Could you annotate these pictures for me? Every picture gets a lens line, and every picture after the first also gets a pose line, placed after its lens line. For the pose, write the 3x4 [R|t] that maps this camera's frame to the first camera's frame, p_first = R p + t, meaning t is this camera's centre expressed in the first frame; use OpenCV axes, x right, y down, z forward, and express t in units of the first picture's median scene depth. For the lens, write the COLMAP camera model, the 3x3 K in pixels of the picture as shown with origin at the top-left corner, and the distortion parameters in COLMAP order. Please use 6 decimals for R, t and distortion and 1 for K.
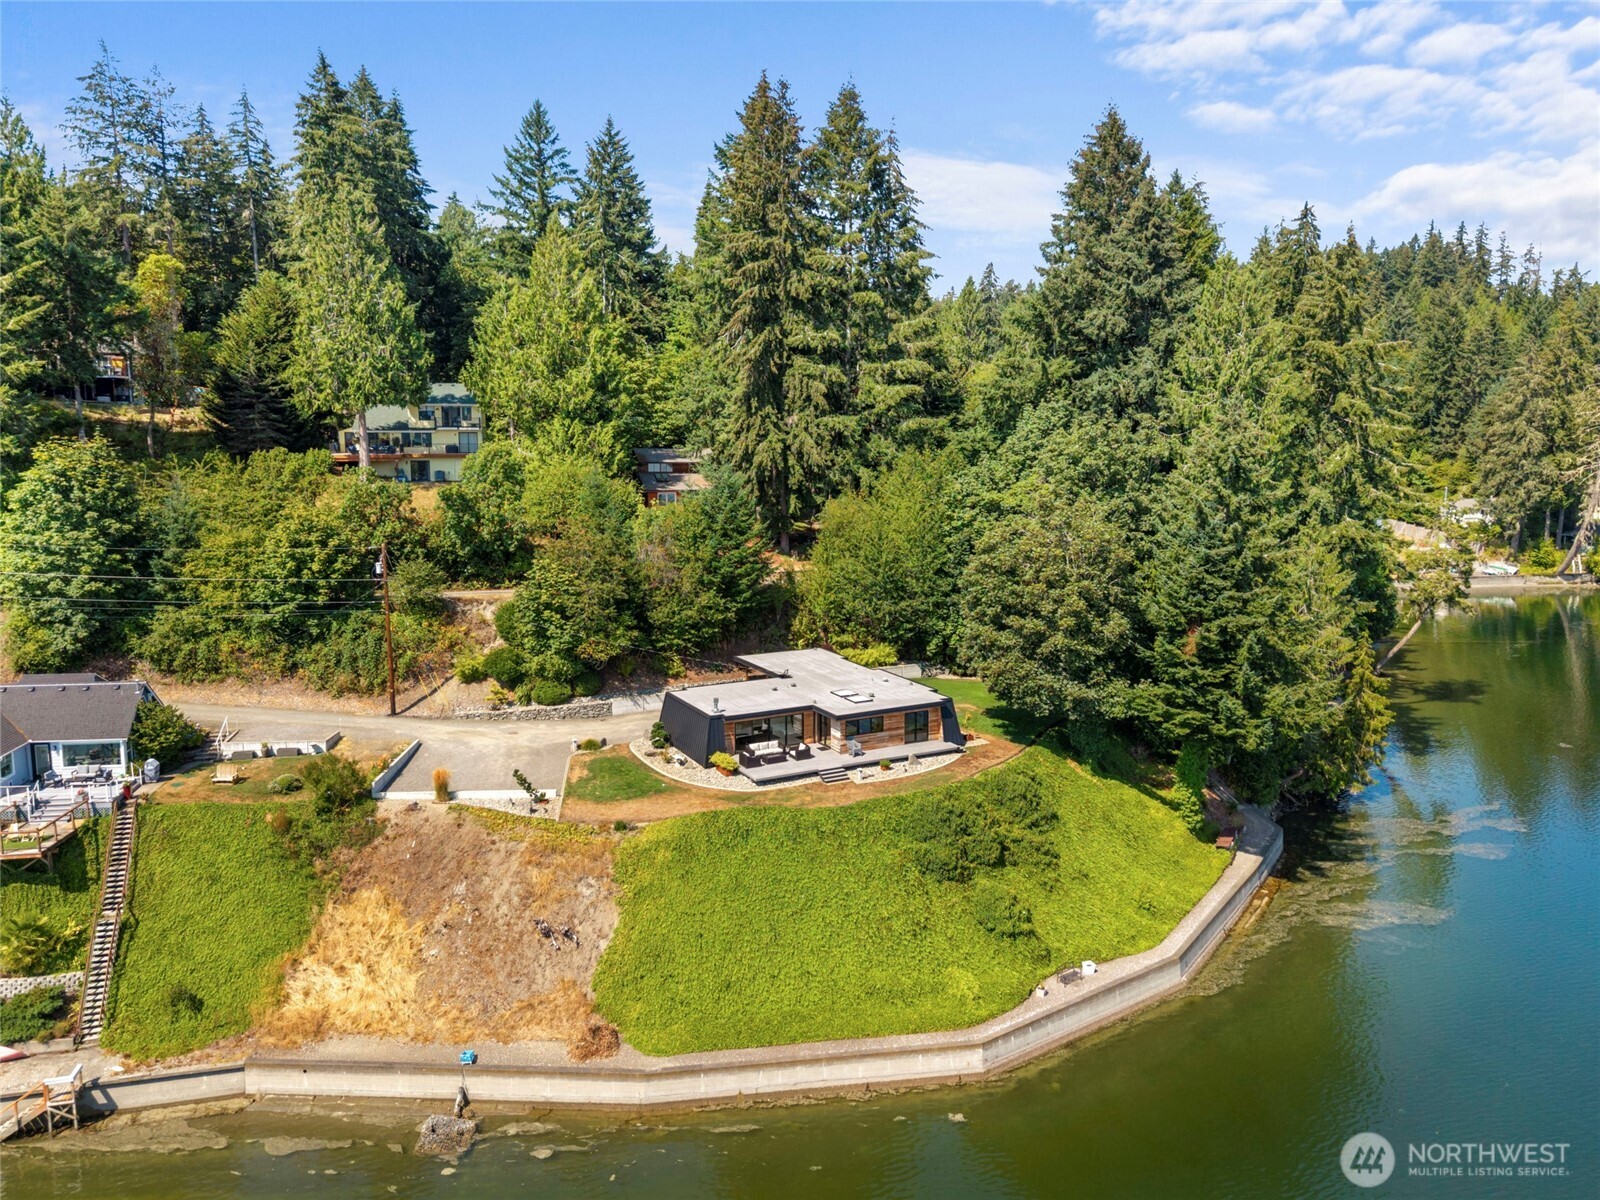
lens RADIAL K [[1157.2, 0, 804.8], [0, 1157.2, 598.8], [0, 0, 1]] dist [0.064590, -0.054443]
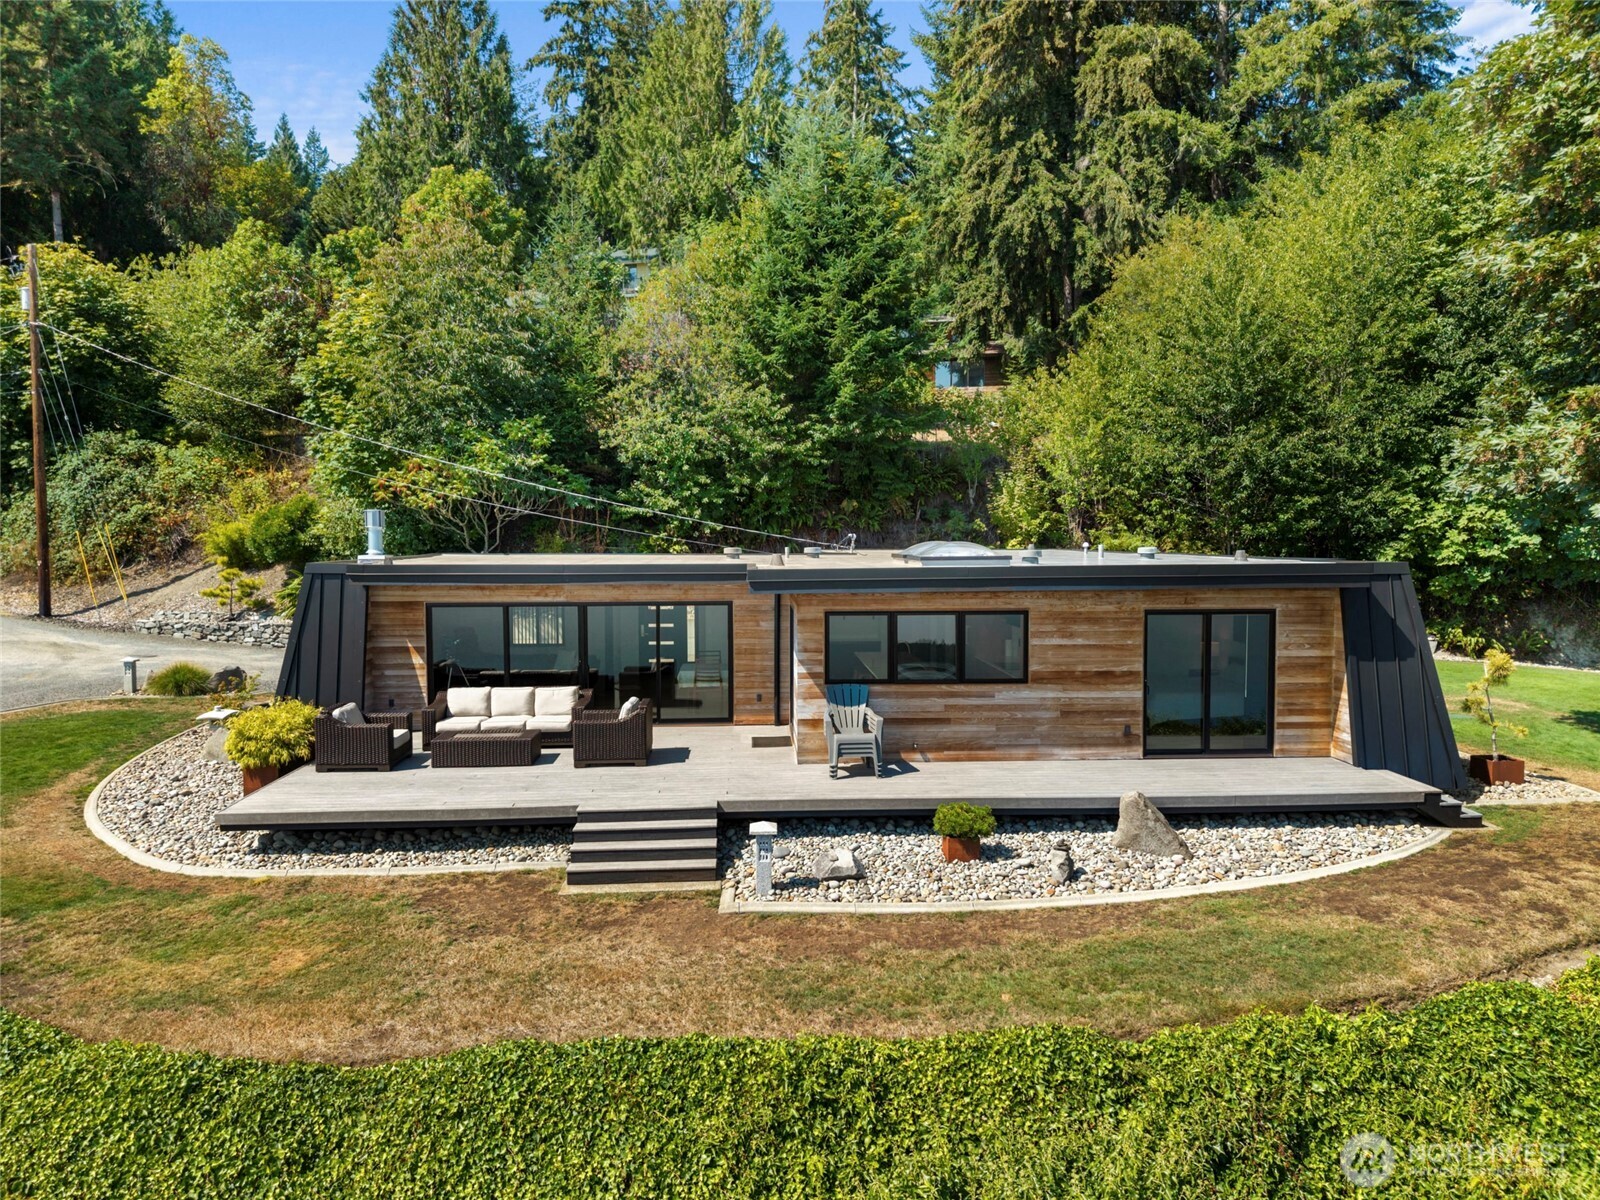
lens RADIAL K [[1069.4, 0, 827.9], [0, 1069.4, 602.1], [0, 0, 1]] dist [-0.002073, -0.000708]
pose [[0.911996, 0.024395, -0.409473, 0.089003], [-0.067414, 0.993571, -0.090955, 0.093668], [0.404621, 0.110555, 0.907777, 0.629420]]
